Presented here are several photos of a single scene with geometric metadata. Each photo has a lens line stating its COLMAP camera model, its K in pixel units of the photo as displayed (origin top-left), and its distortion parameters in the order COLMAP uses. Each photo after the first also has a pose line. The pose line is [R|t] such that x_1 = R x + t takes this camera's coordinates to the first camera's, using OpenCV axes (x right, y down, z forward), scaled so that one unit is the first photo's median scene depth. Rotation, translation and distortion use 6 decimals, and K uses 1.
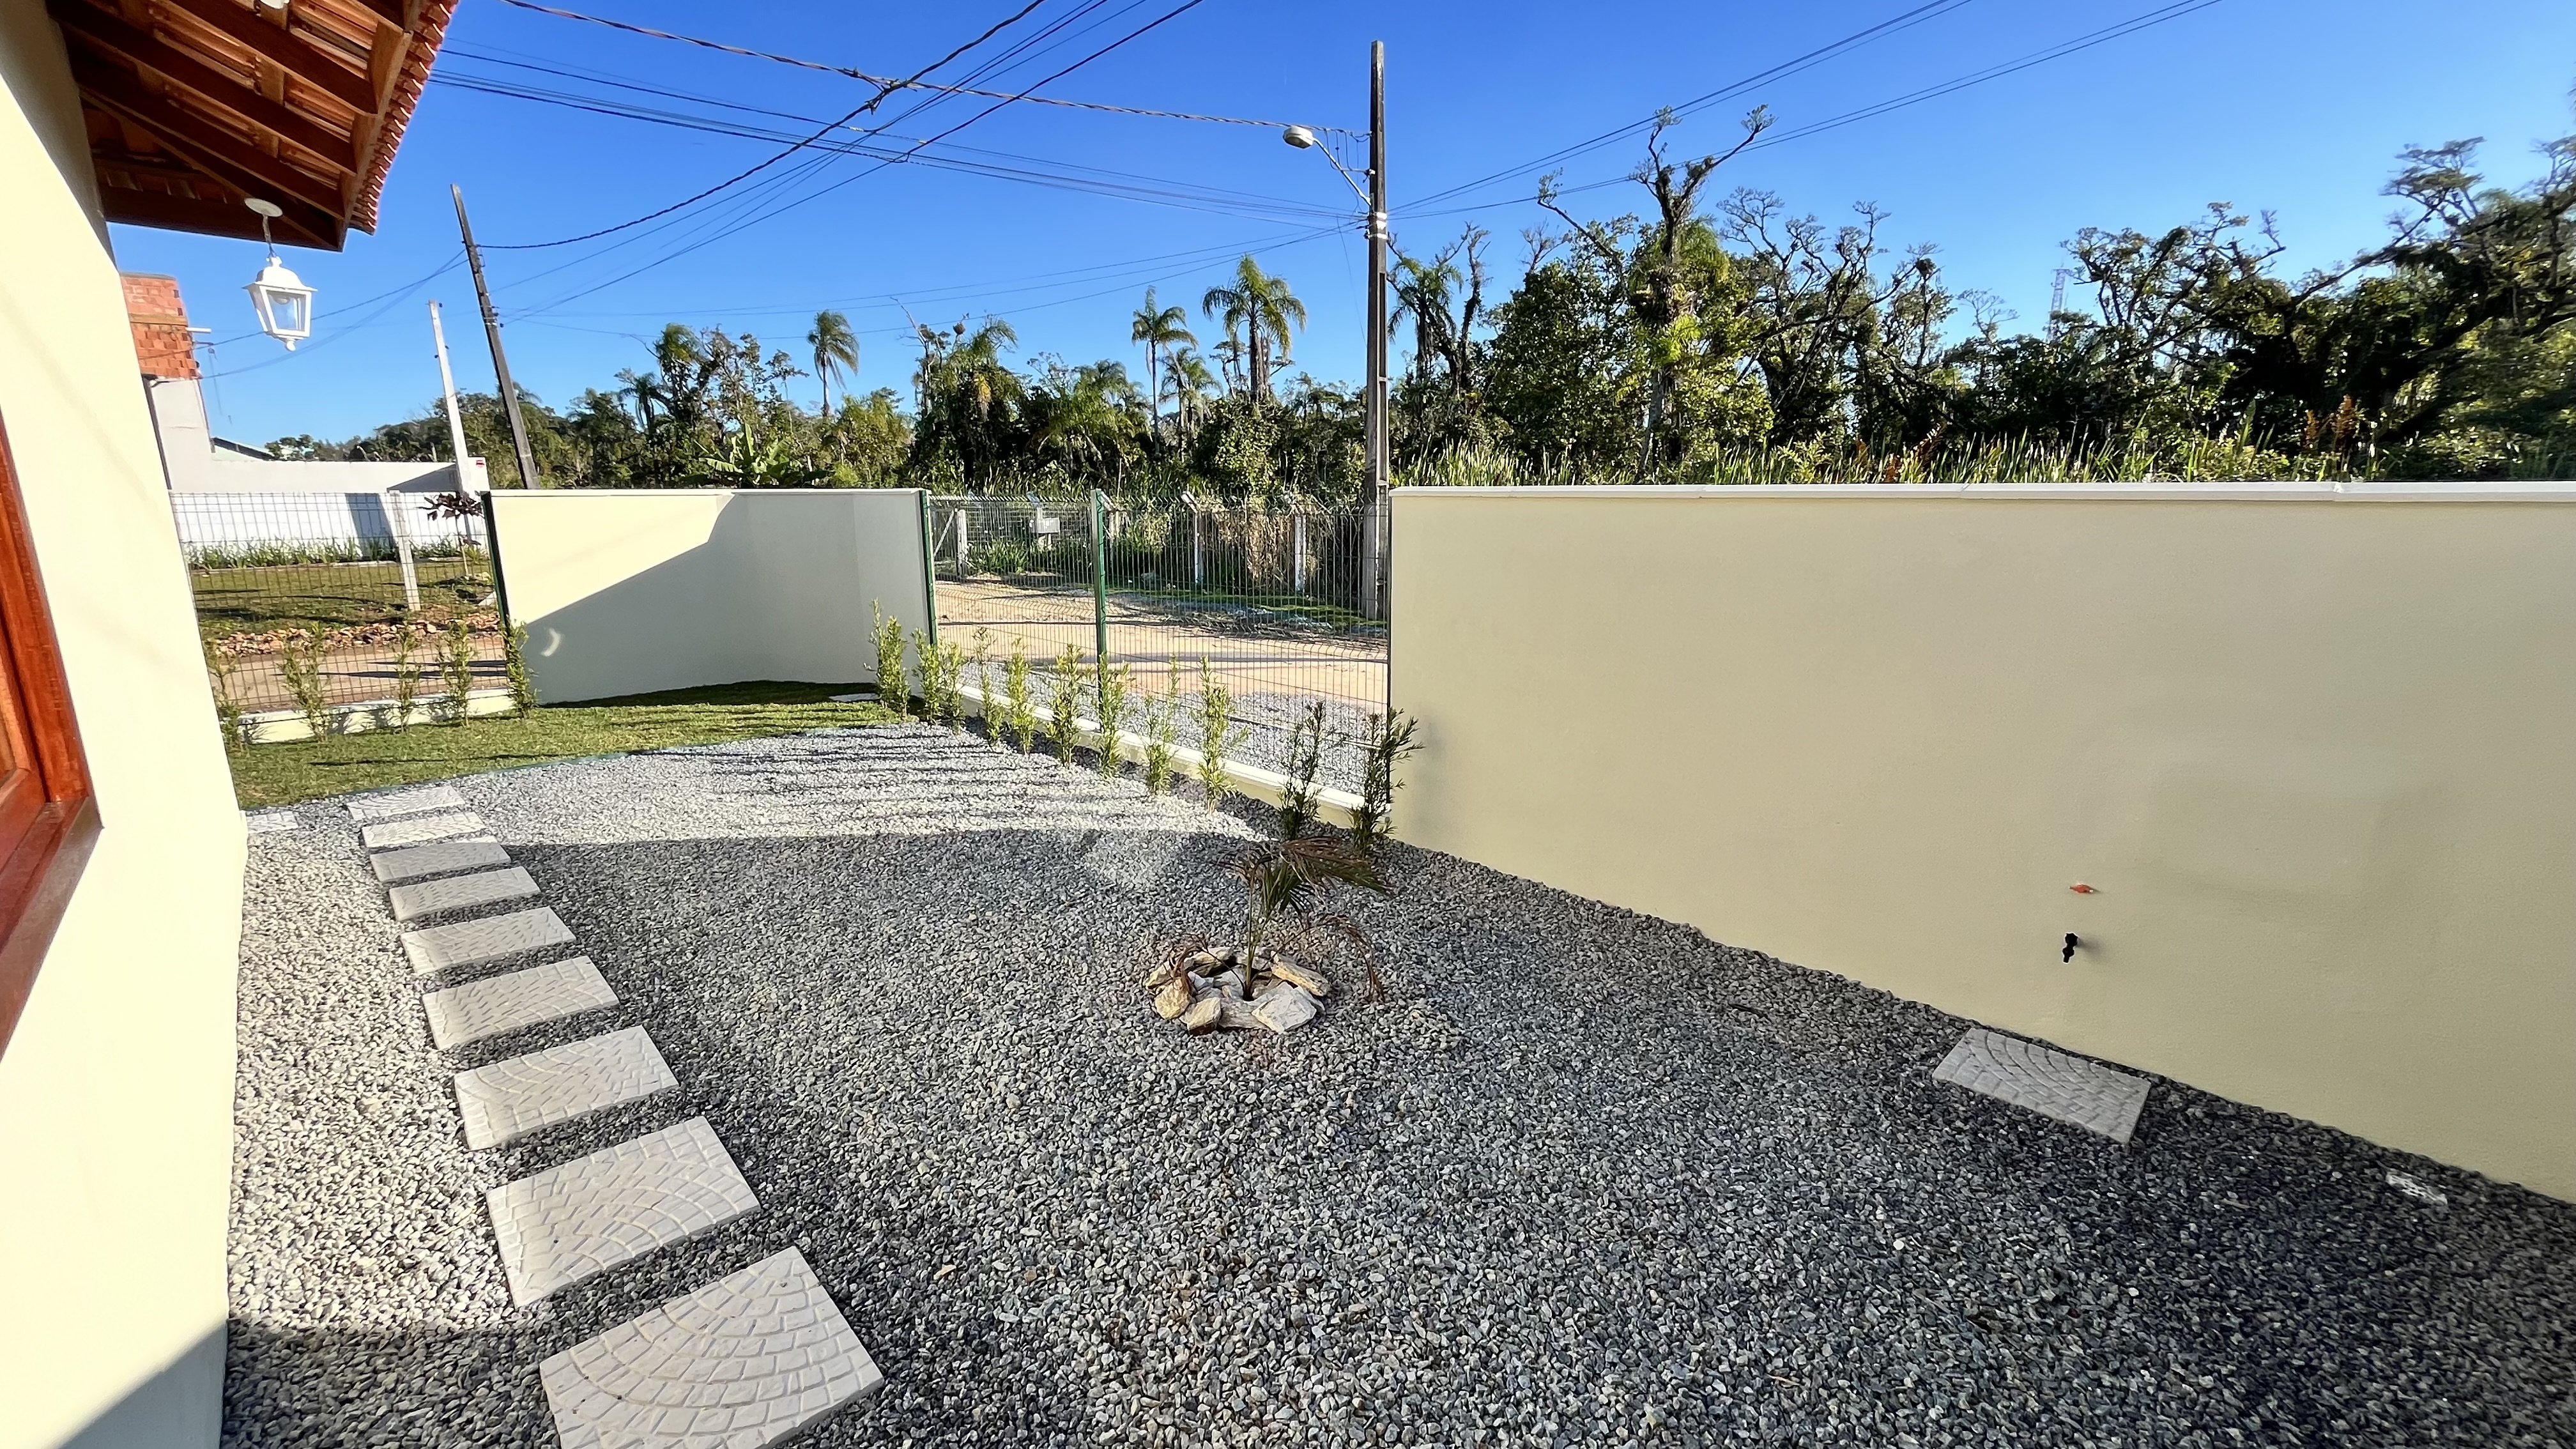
lens RADIAL K [[1039.8, 0, 1282.1], [0, 1039.8, 712.9], [0, 0, 1]] dist [-0.001477, -0.000630]
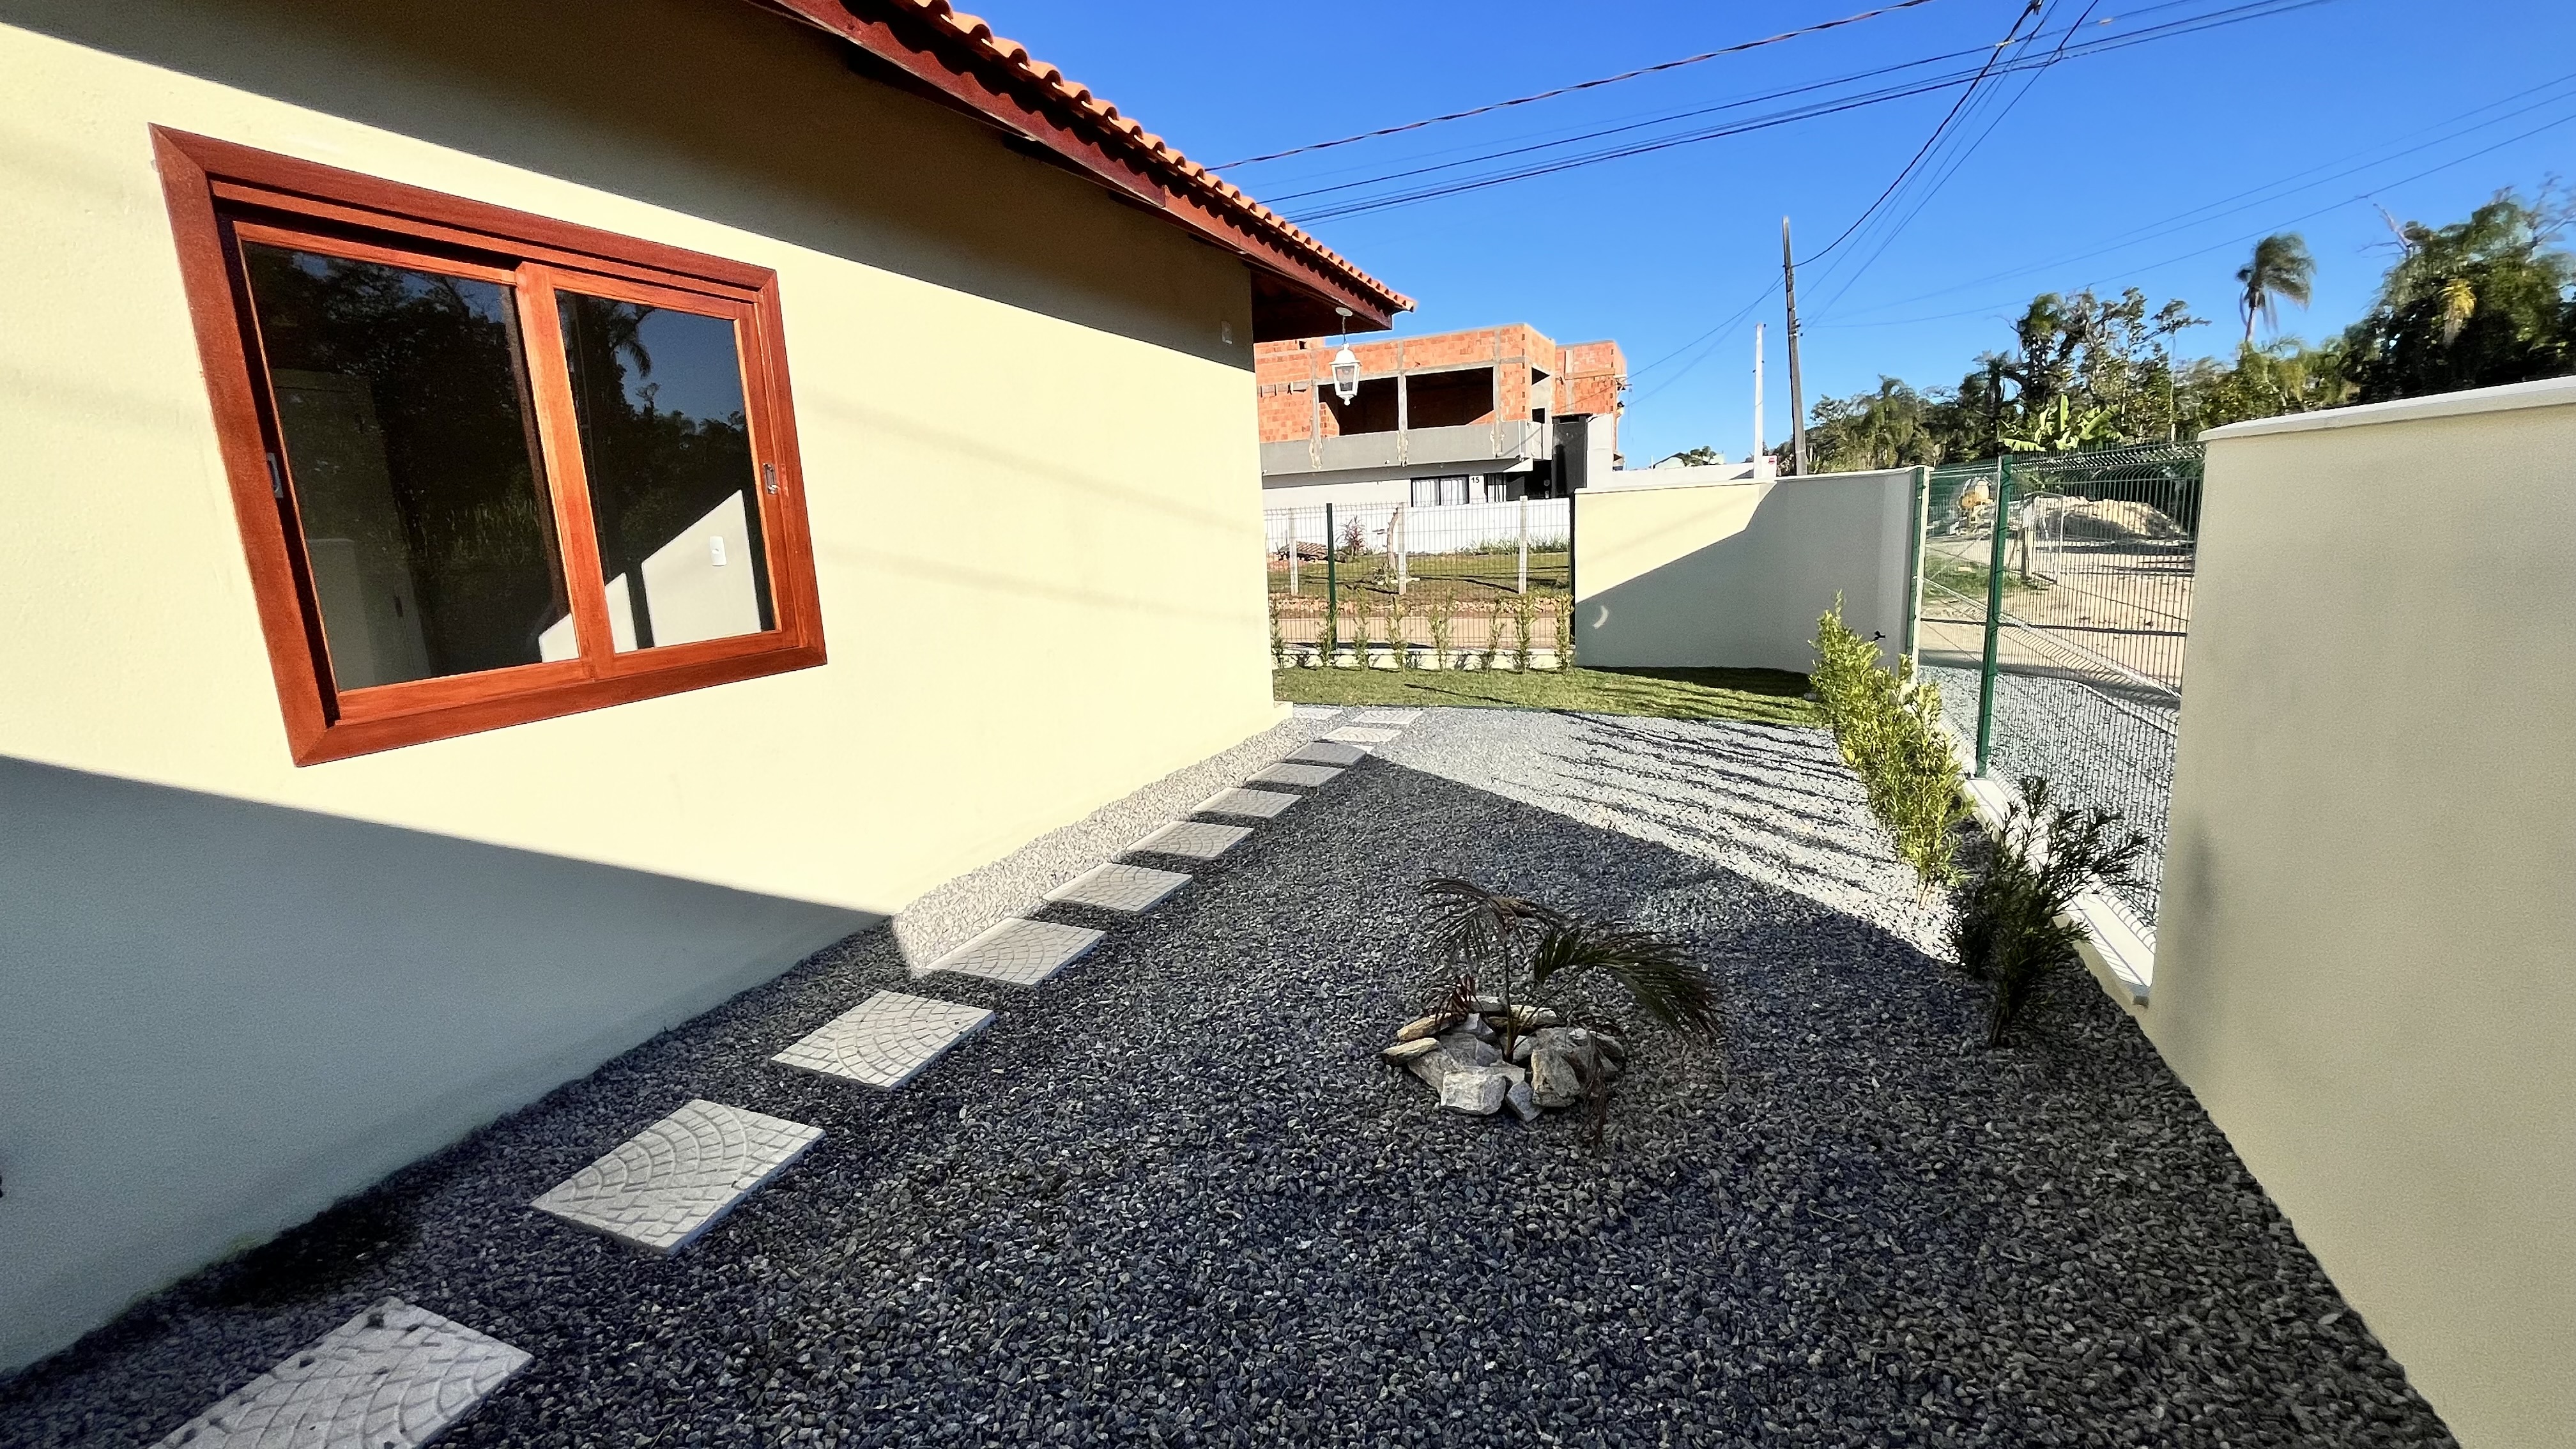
lens RADIAL K [[1039.8, 0, 1282.1], [0, 1039.8, 712.9], [0, 0, 1]] dist [-0.001477, -0.000630]
pose [[0.398715, 0.151952, -0.904399, 0.380382], [-0.141215, 0.984589, 0.103168, -0.044902], [0.906137, 0.086580, 0.414028, 0.285025]]
